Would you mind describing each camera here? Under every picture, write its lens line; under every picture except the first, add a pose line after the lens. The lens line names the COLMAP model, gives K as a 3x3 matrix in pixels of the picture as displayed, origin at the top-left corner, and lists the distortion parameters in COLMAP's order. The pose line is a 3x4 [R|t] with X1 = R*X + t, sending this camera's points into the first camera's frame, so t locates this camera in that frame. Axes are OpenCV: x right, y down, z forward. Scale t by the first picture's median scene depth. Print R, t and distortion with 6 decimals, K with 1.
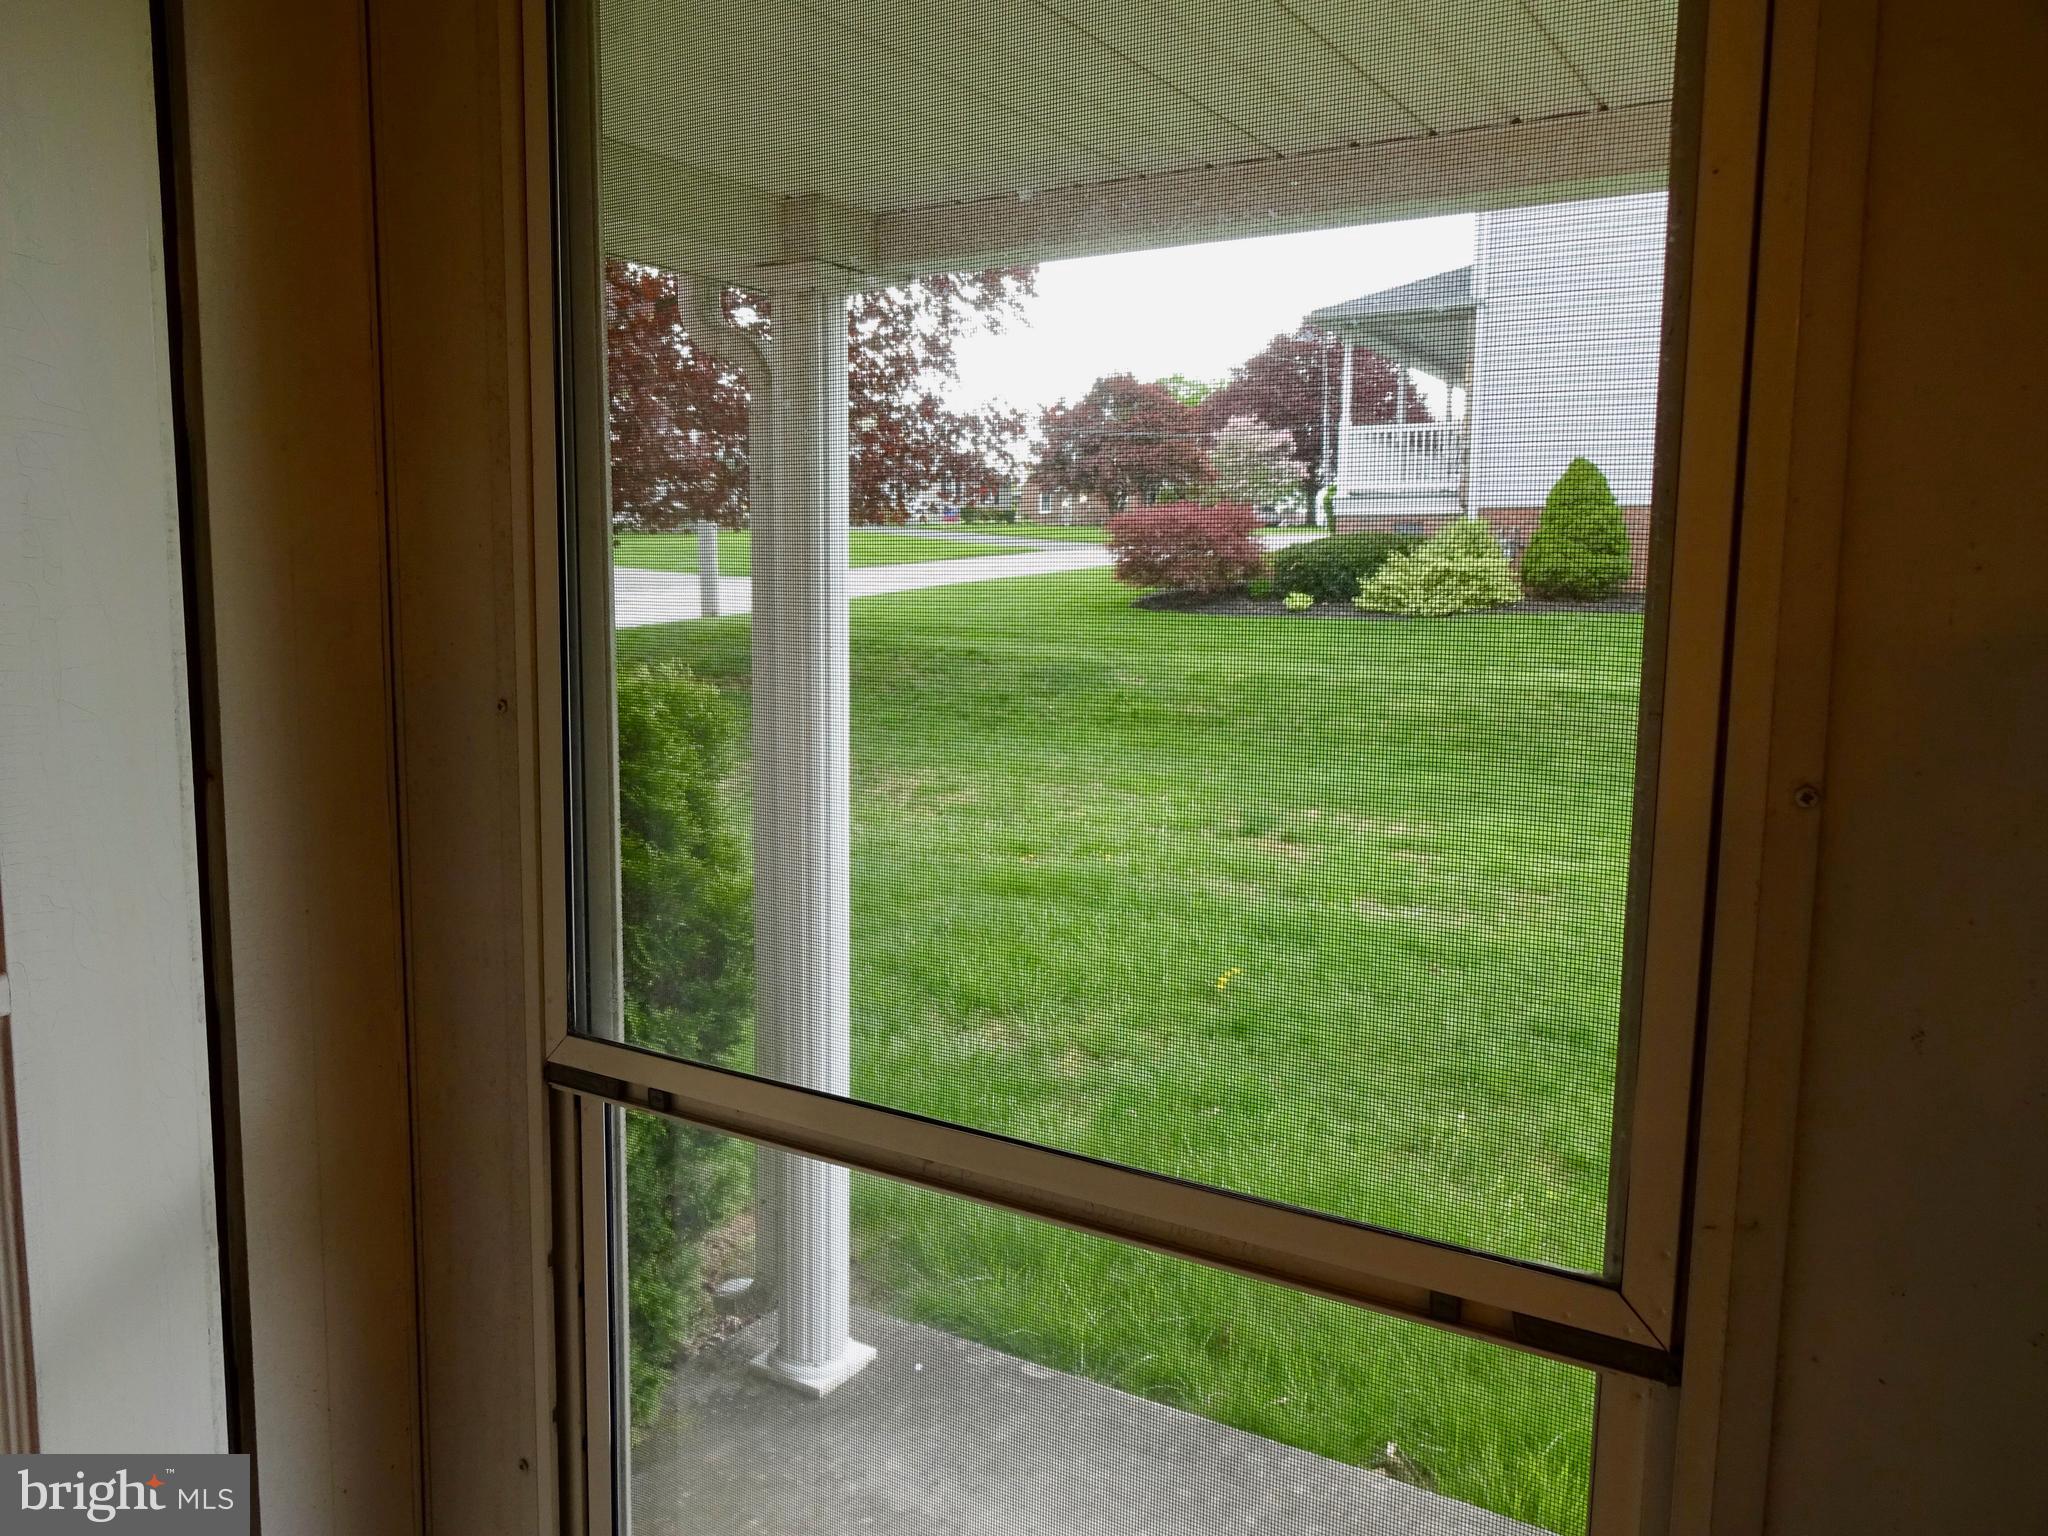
lens RADIAL K [[1507.8, 0, 1023.4], [0, 1507.8, 765.4], [0, 0, 1]] dist [-0.003369, -0.001806]
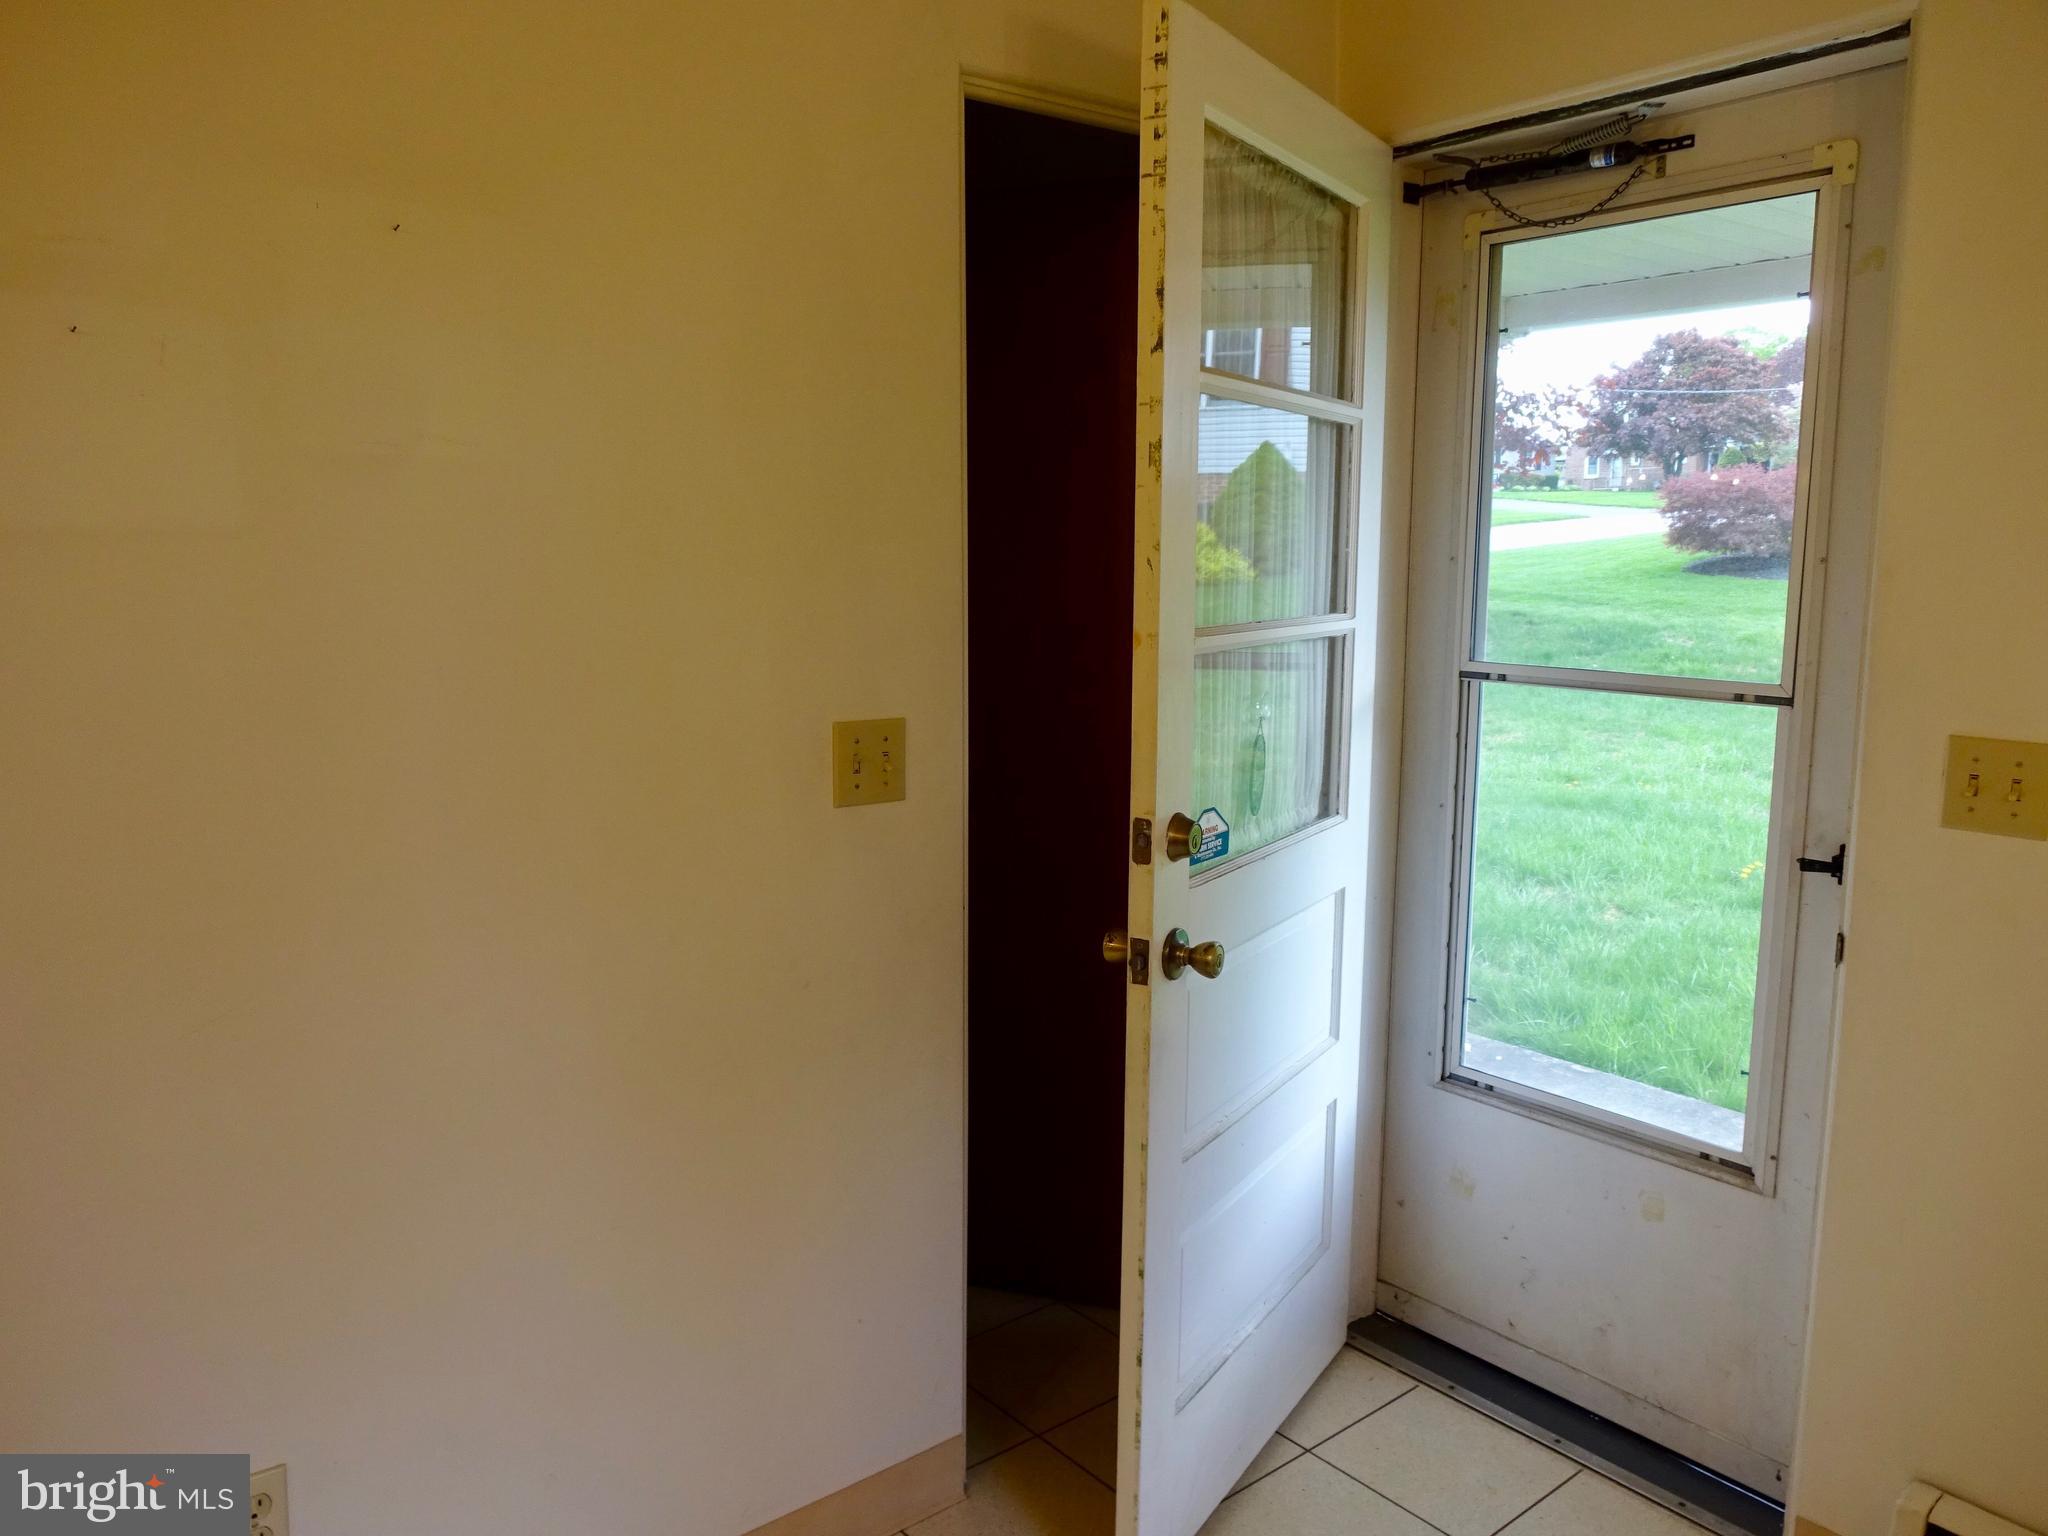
lens RADIAL K [[1507.8, 0, 1029.7], [0, 1507.8, 764.7], [0, 0, 1]] dist [-0.003369, -0.001806]
pose [[0.943804, 0.039667, -0.328117, -0.007206], [-0.033628, 0.999145, 0.024061, 0.021220], [0.328790, -0.011675, 0.944331, -0.141597]]
